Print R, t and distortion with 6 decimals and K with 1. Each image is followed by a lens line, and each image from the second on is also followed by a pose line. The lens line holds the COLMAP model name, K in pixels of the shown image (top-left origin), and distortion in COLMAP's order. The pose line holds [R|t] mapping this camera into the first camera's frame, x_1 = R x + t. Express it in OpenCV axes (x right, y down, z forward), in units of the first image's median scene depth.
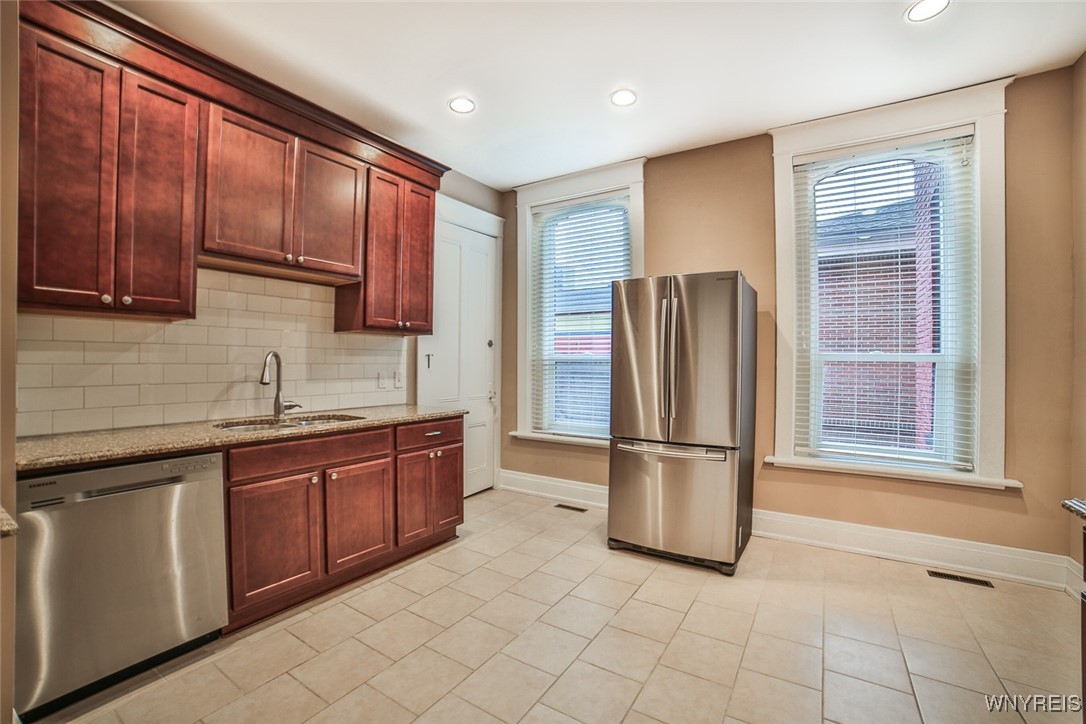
lens RADIAL K [[467.4, 0, 541.2], [0, 467.4, 360.8], [0, 0, 1]] dist [-0.112678, 0.039284]
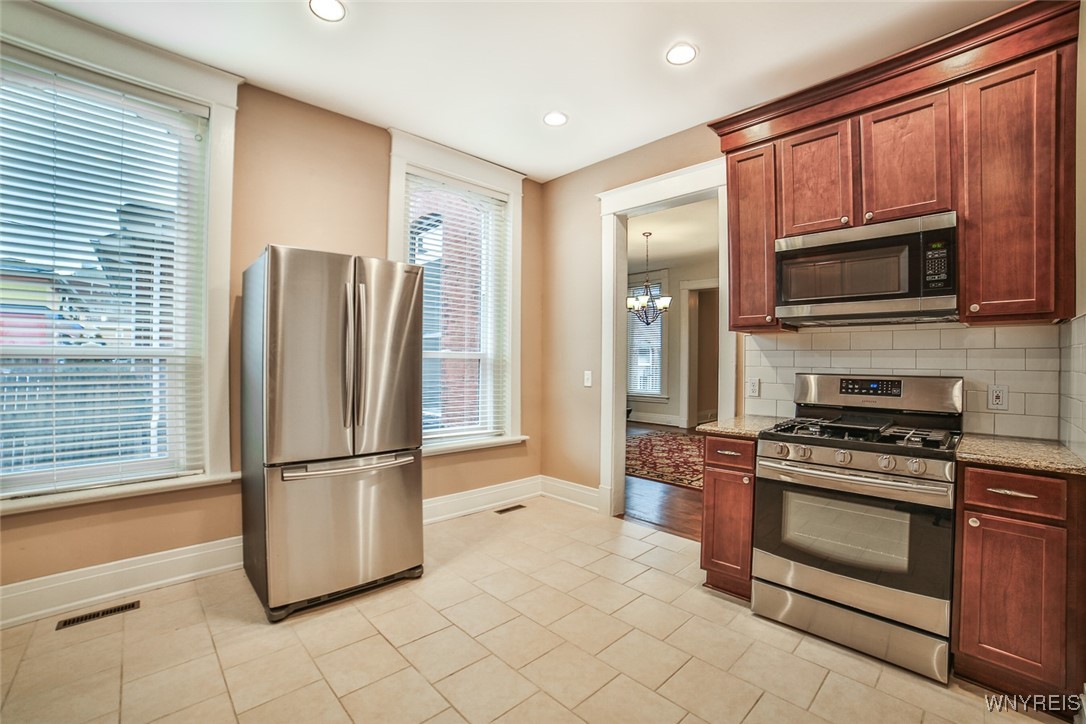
lens RADIAL K [[467.4, 0, 541.2], [0, 467.4, 360.8], [0, 0, 1]] dist [-0.112678, 0.039284]
pose [[0.239549, -0.007645, 0.970854, -0.446889], [-0.004898, 0.999947, 0.009082, -0.004462], [-0.970872, -0.006931, 0.239499, 0.480415]]
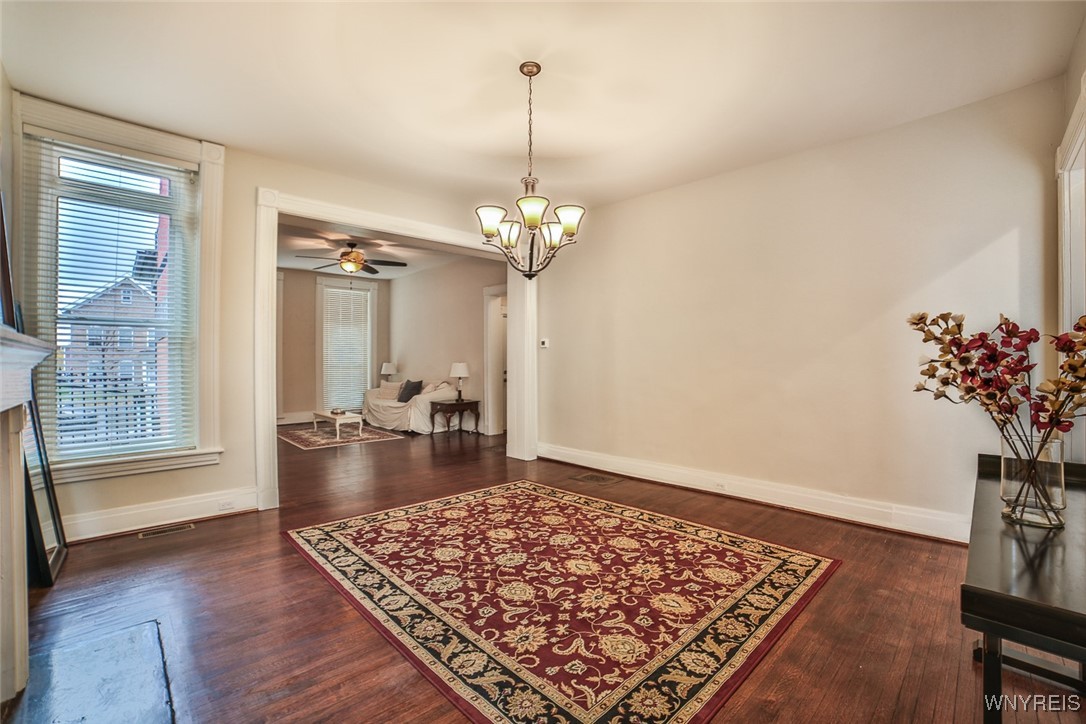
lens RADIAL K [[467.4, 0, 541.2], [0, 467.4, 360.8], [0, 0, 1]] dist [-0.112678, 0.039284]
pose [[-0.974659, -0.005109, 0.223636, 1.655622], [-0.005261, 0.999986, -0.000085, 0.006424], [-0.223632, -0.001259, -0.974673, 1.455276]]
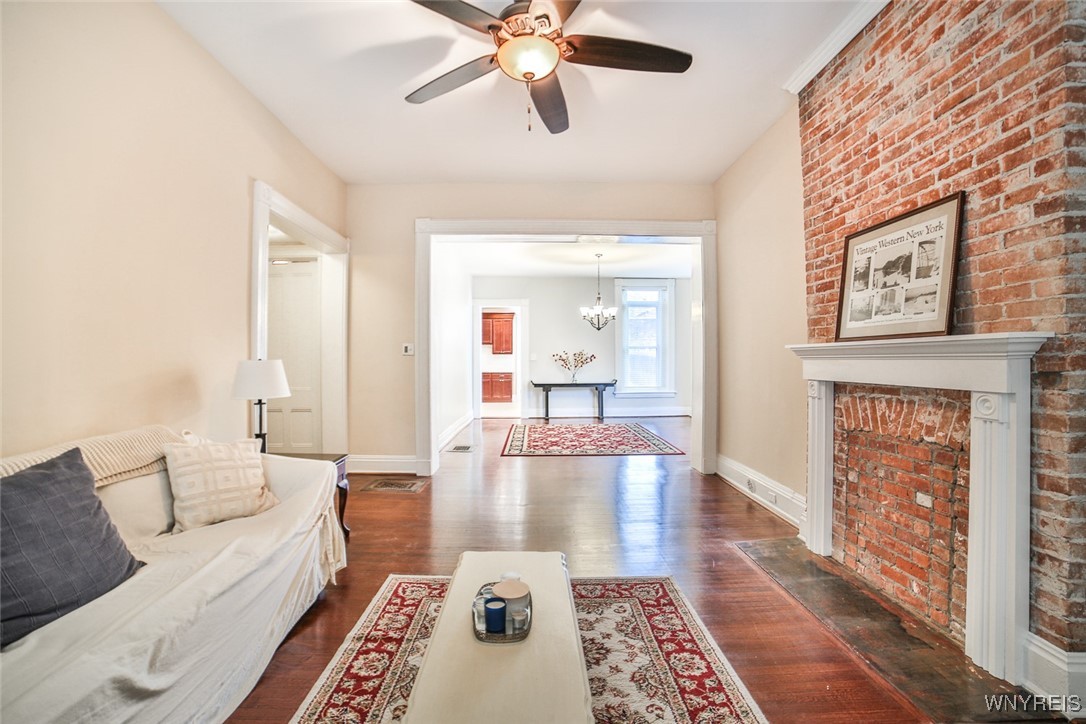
lens RADIAL K [[467.4, 0, 541.2], [0, 467.4, 360.8], [0, 0, 1]] dist [-0.112678, 0.039284]
pose [[0.556080, -0.007372, -0.831096, 4.018951], [0.004400, 0.999973, -0.005926, 0.036904], [0.831117, -0.000362, 0.556097, -1.314663]]
